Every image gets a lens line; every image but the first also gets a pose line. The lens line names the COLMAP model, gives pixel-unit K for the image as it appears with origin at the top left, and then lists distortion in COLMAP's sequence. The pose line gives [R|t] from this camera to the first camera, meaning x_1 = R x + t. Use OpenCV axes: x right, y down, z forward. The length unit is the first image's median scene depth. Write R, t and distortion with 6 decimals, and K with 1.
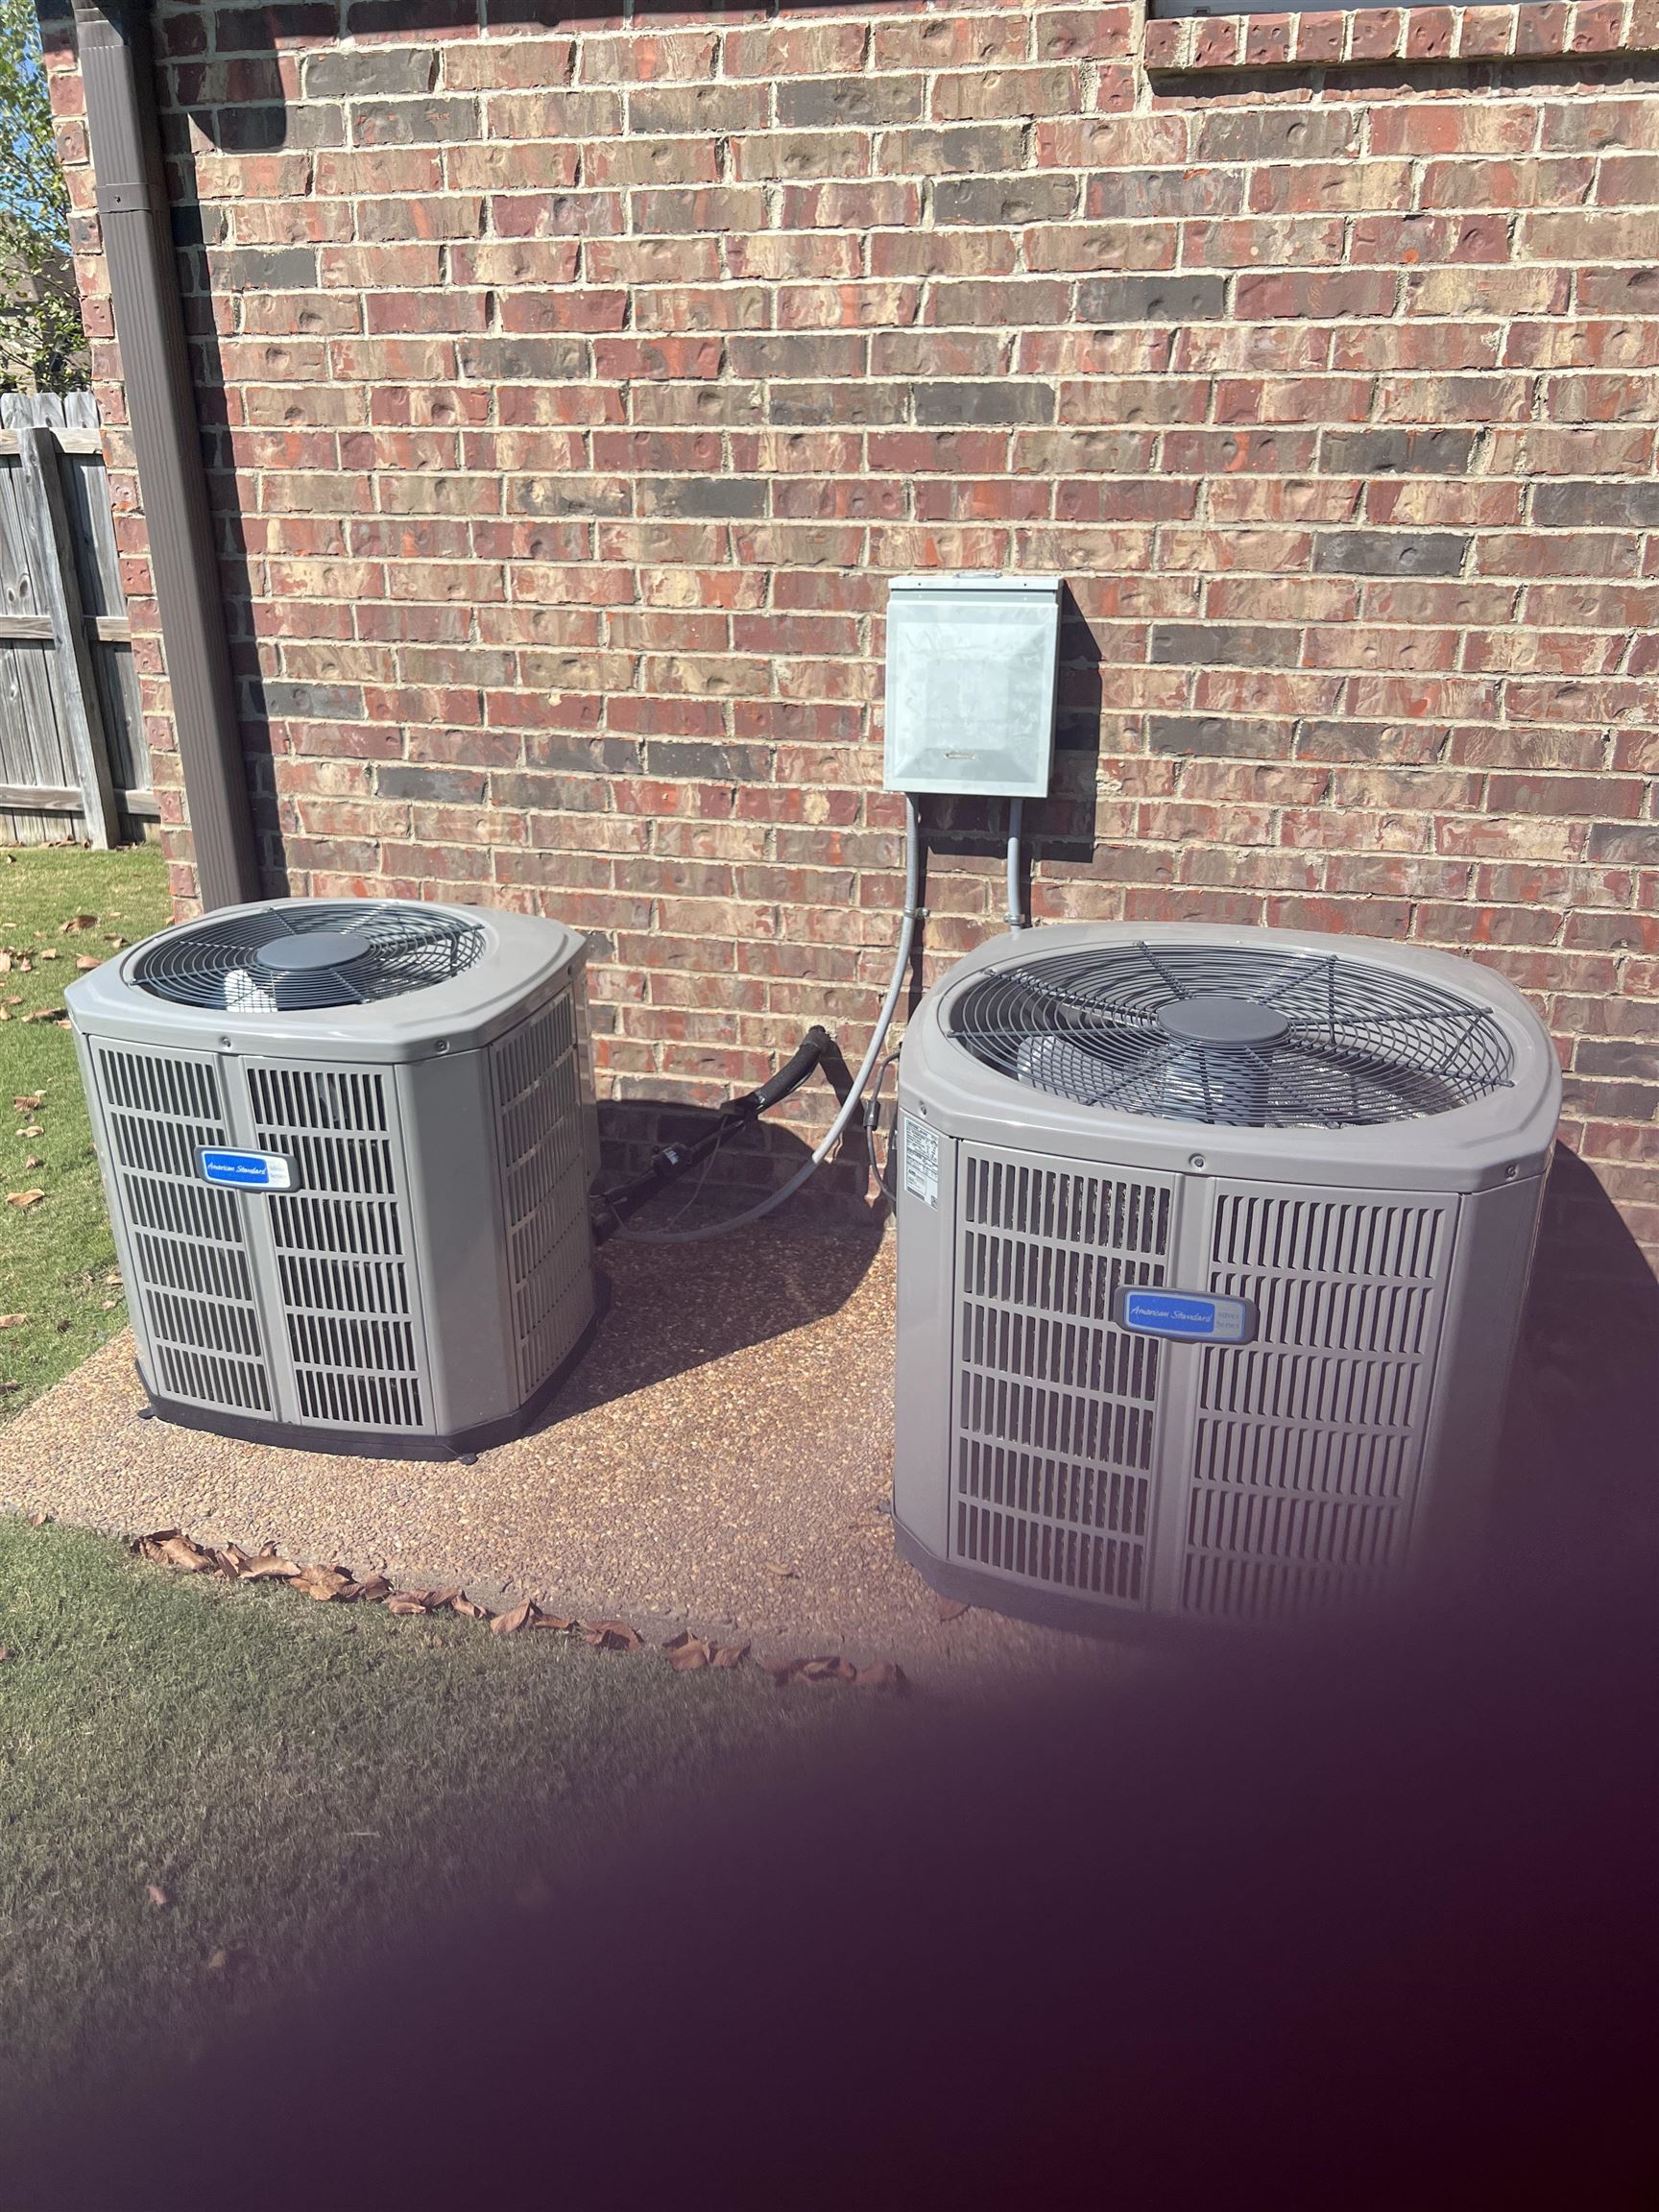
lens RADIAL K [[1667.6, 0, 835.1], [0, 1667.6, 1111.0], [0, 0, 1]] dist [0.052615, -0.051495]
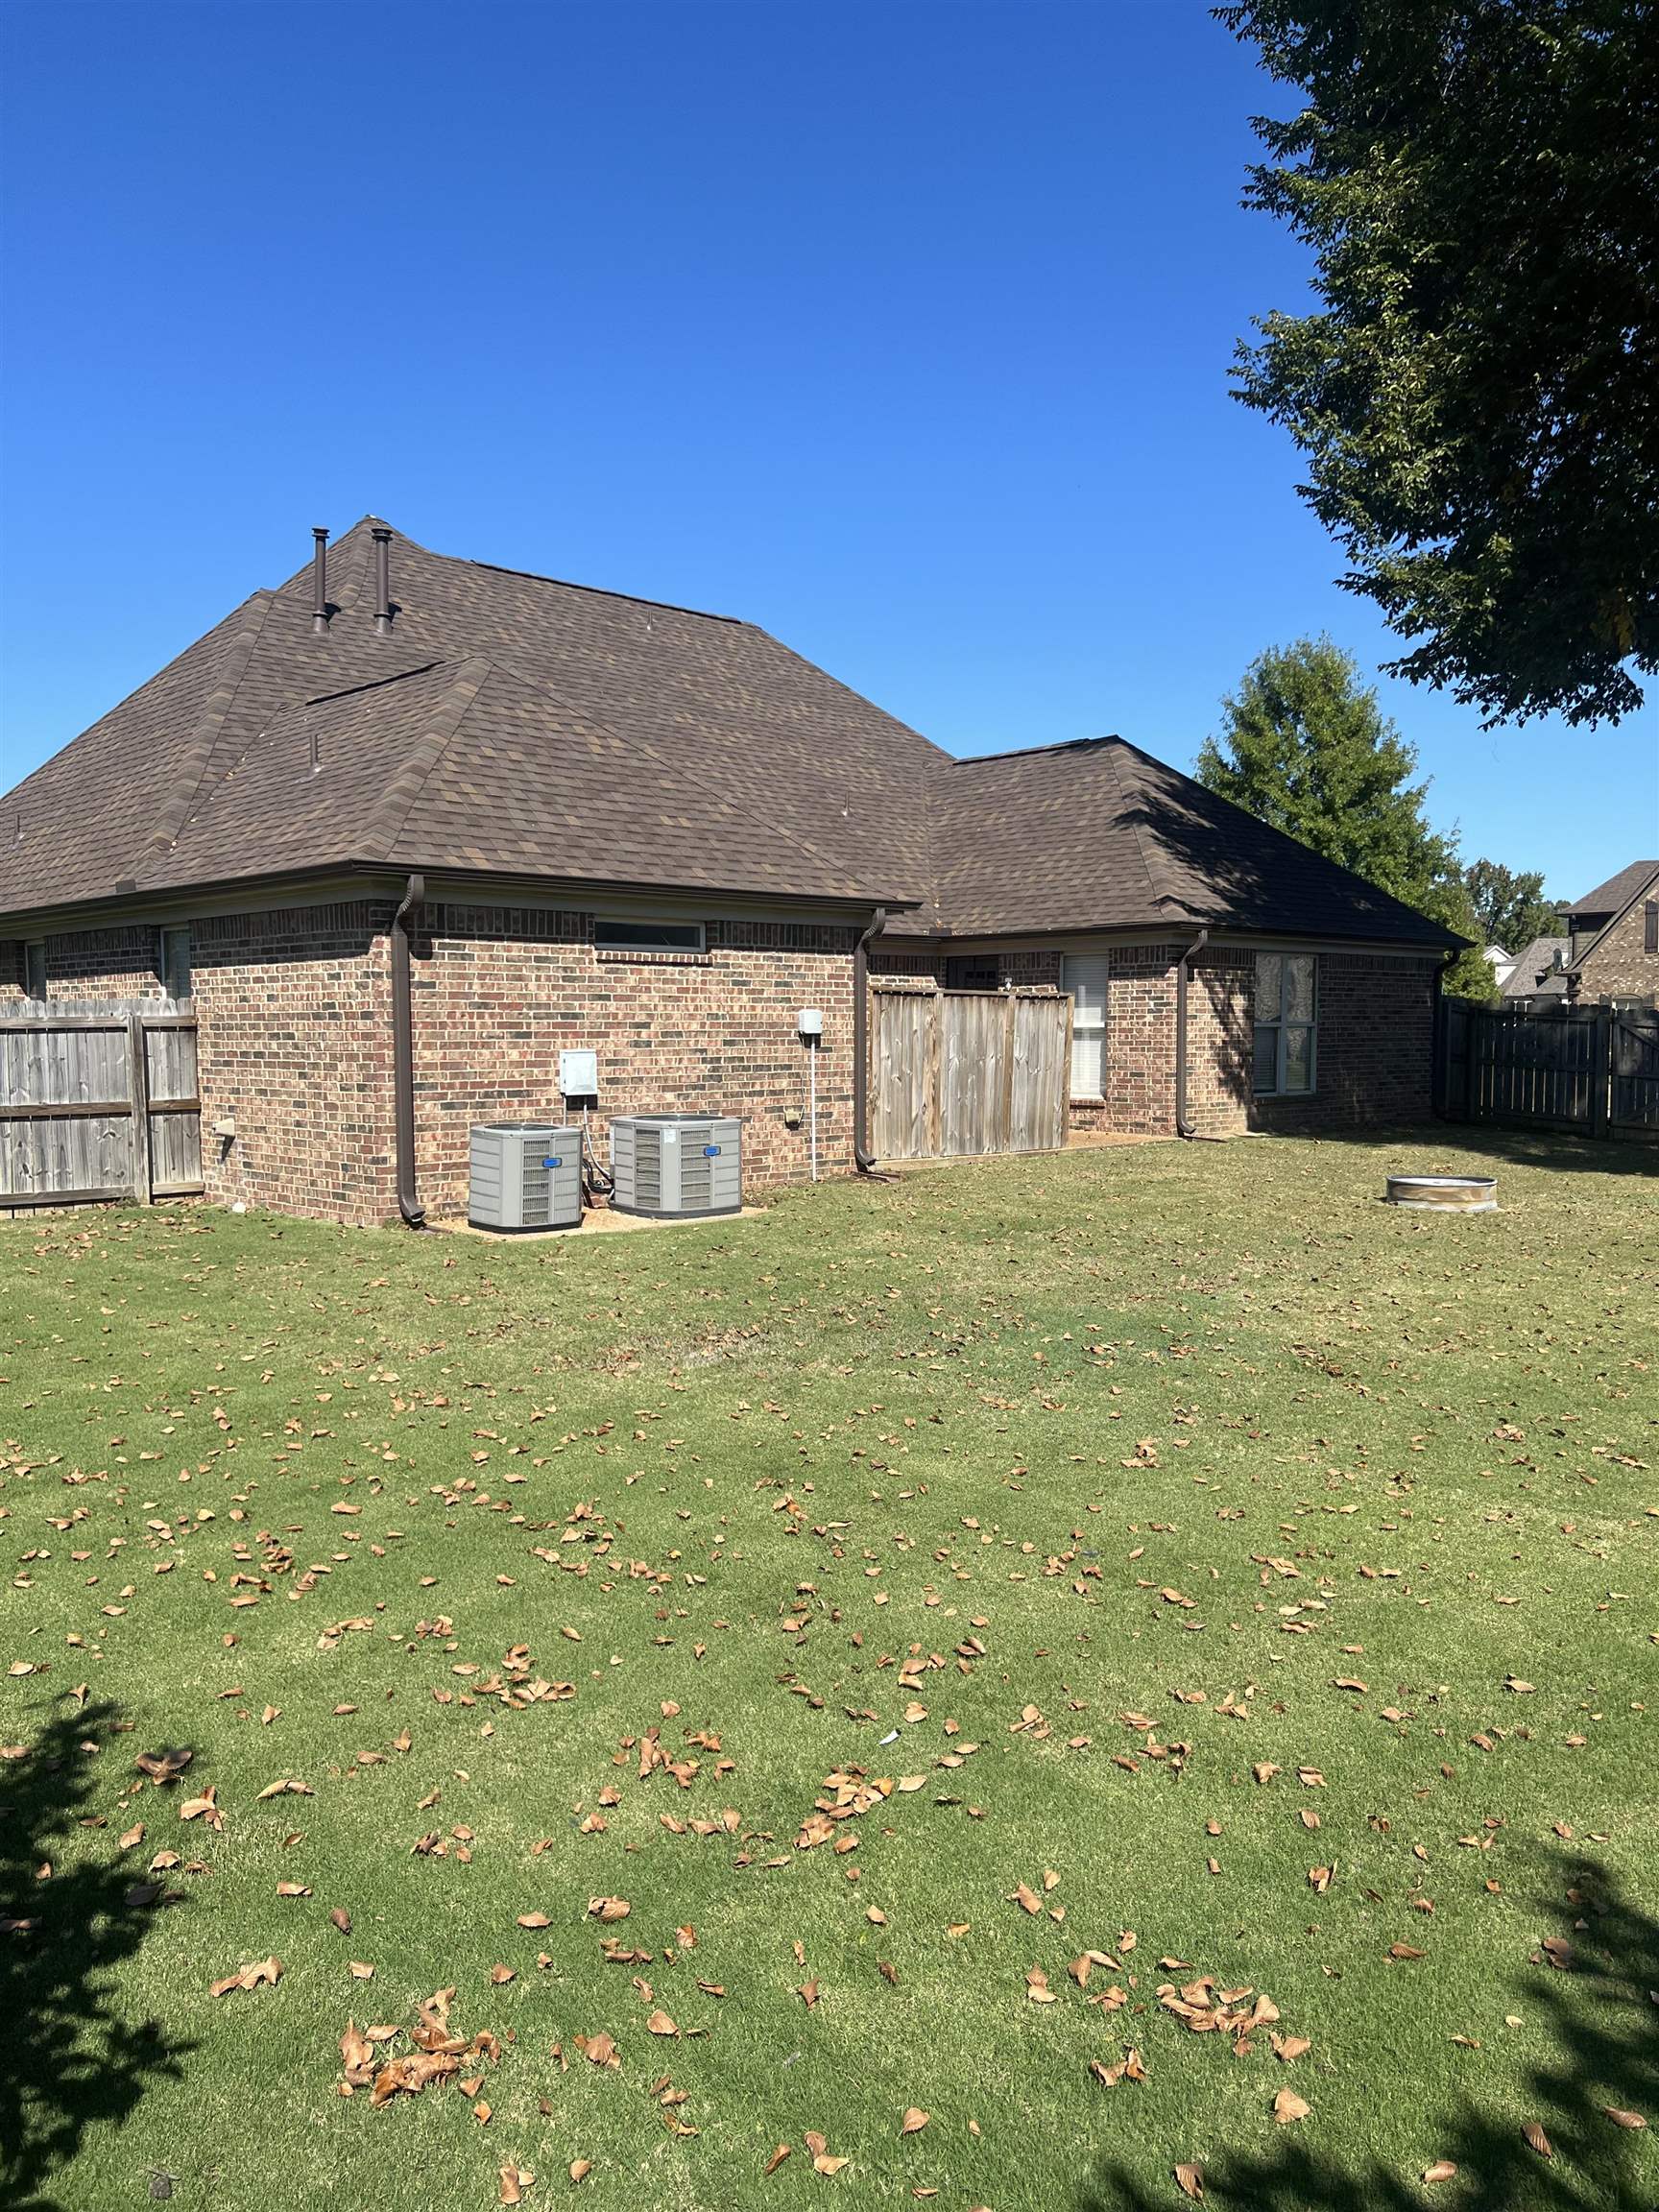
lens RADIAL K [[1667.6, 0, 827.1], [0, 1667.6, 1109.6], [0, 0, 1]] dist [0.052615, -0.051495]
pose [[0.532796, -0.044736, 0.845061, -3.390153], [0.309502, 0.939718, -0.145388, 0.712100], [-0.787615, 0.339010, 0.514524, -1.840832]]
